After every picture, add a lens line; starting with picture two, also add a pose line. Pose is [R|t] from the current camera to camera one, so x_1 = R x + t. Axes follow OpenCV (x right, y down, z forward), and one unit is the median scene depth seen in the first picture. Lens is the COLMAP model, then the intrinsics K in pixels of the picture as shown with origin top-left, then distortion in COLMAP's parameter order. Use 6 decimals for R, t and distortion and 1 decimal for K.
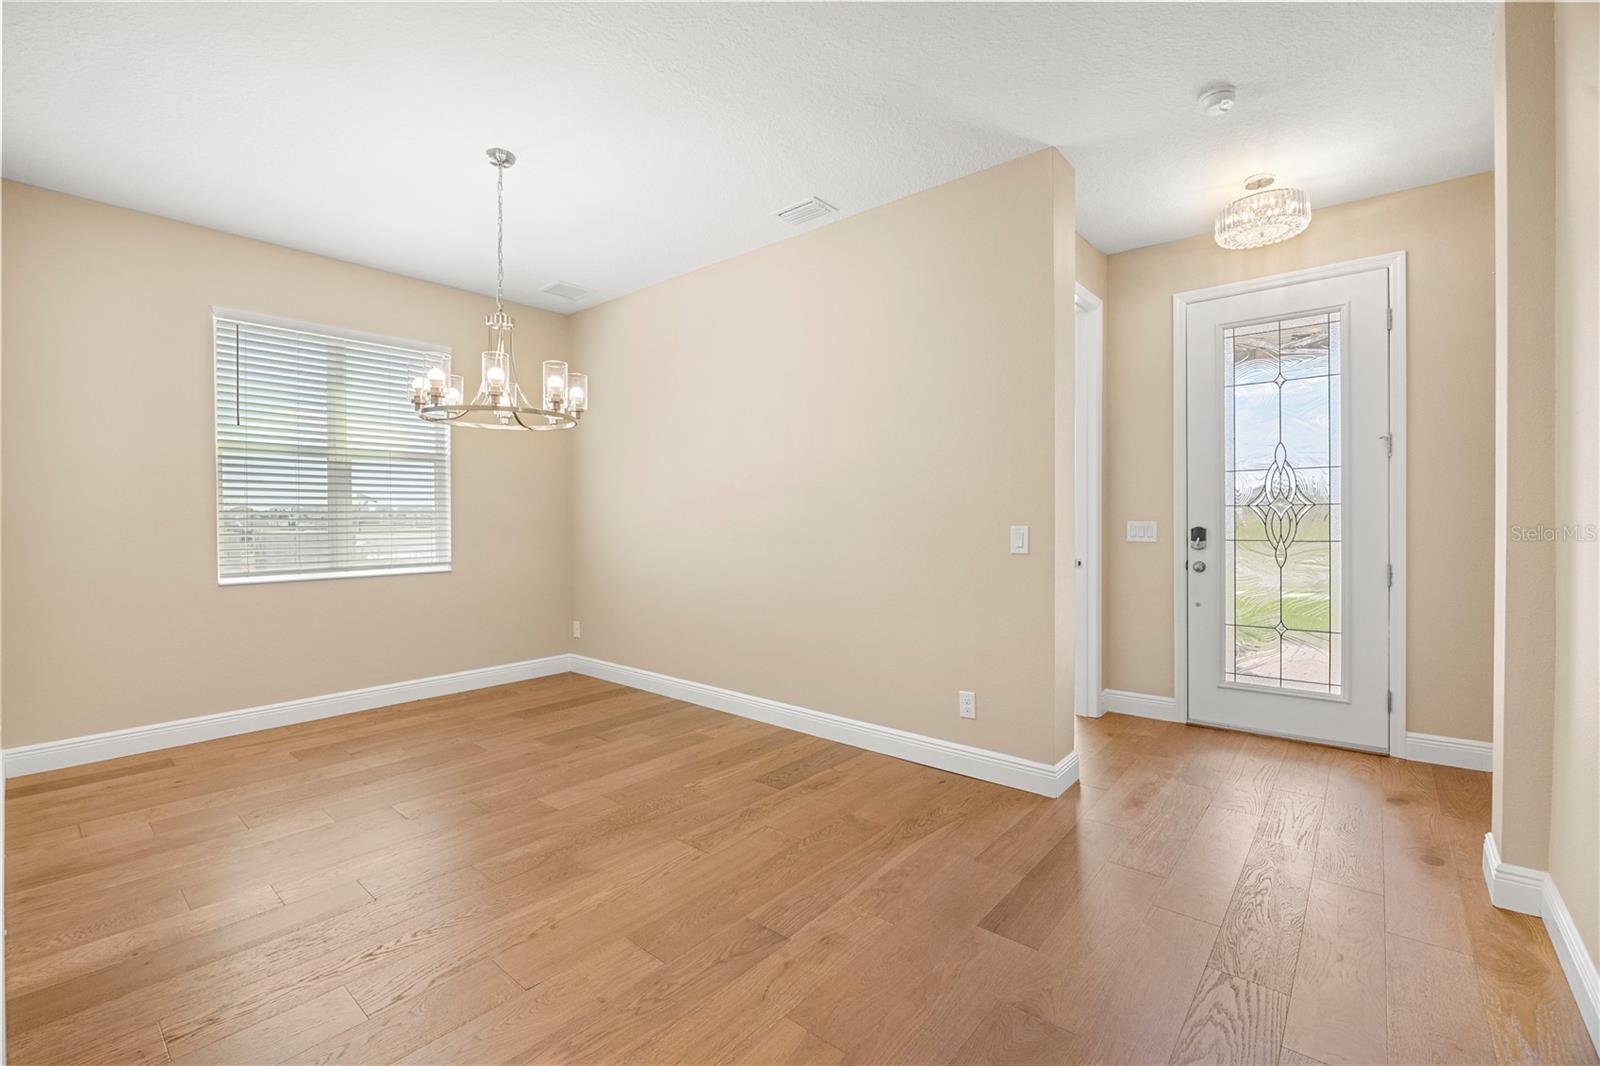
lens RADIAL K [[693.1, 0, 804.7], [0, 693.1, 521.0], [0, 0, 1]] dist [-0.015039, -0.000189]
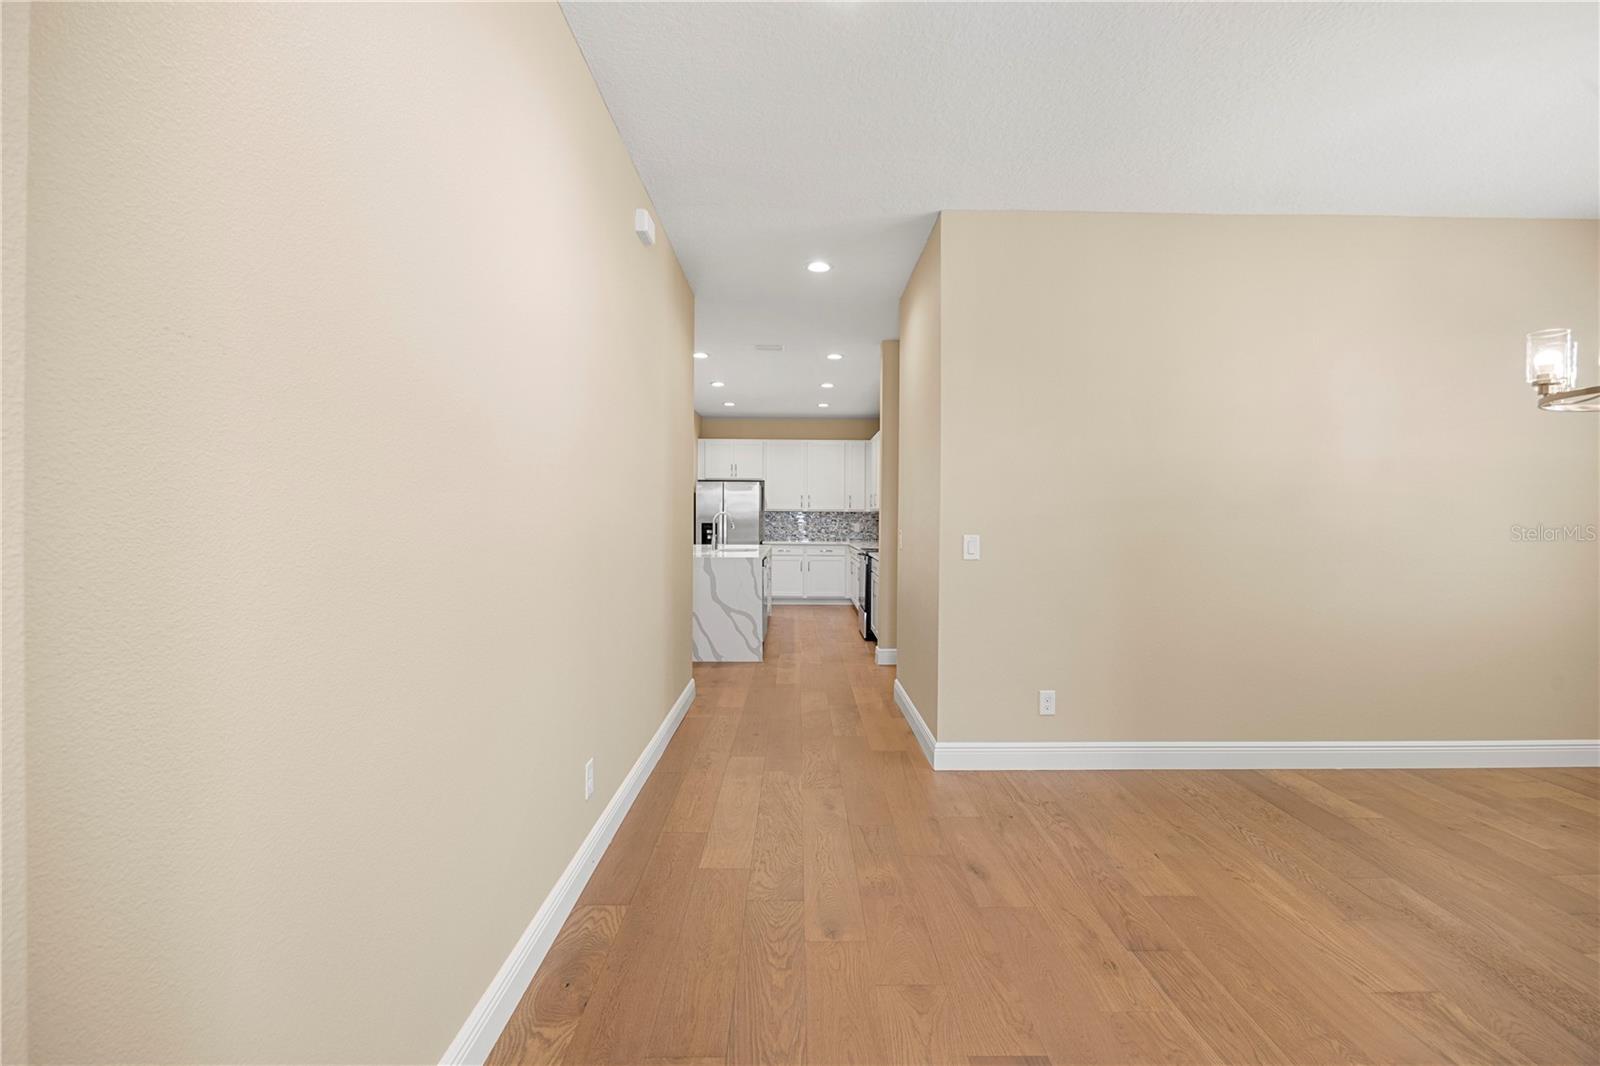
lens RADIAL K [[709.2, 0, 802.9], [0, 709.2, 523.2], [0, 0, 1]] dist [-0.014073, -0.000055]
pose [[-0.763783, 0.005478, -0.645449, 0.682190], [-0.003840, 0.999908, 0.013030, -0.024994], [0.645461, 0.012430, -0.763692, 0.991558]]
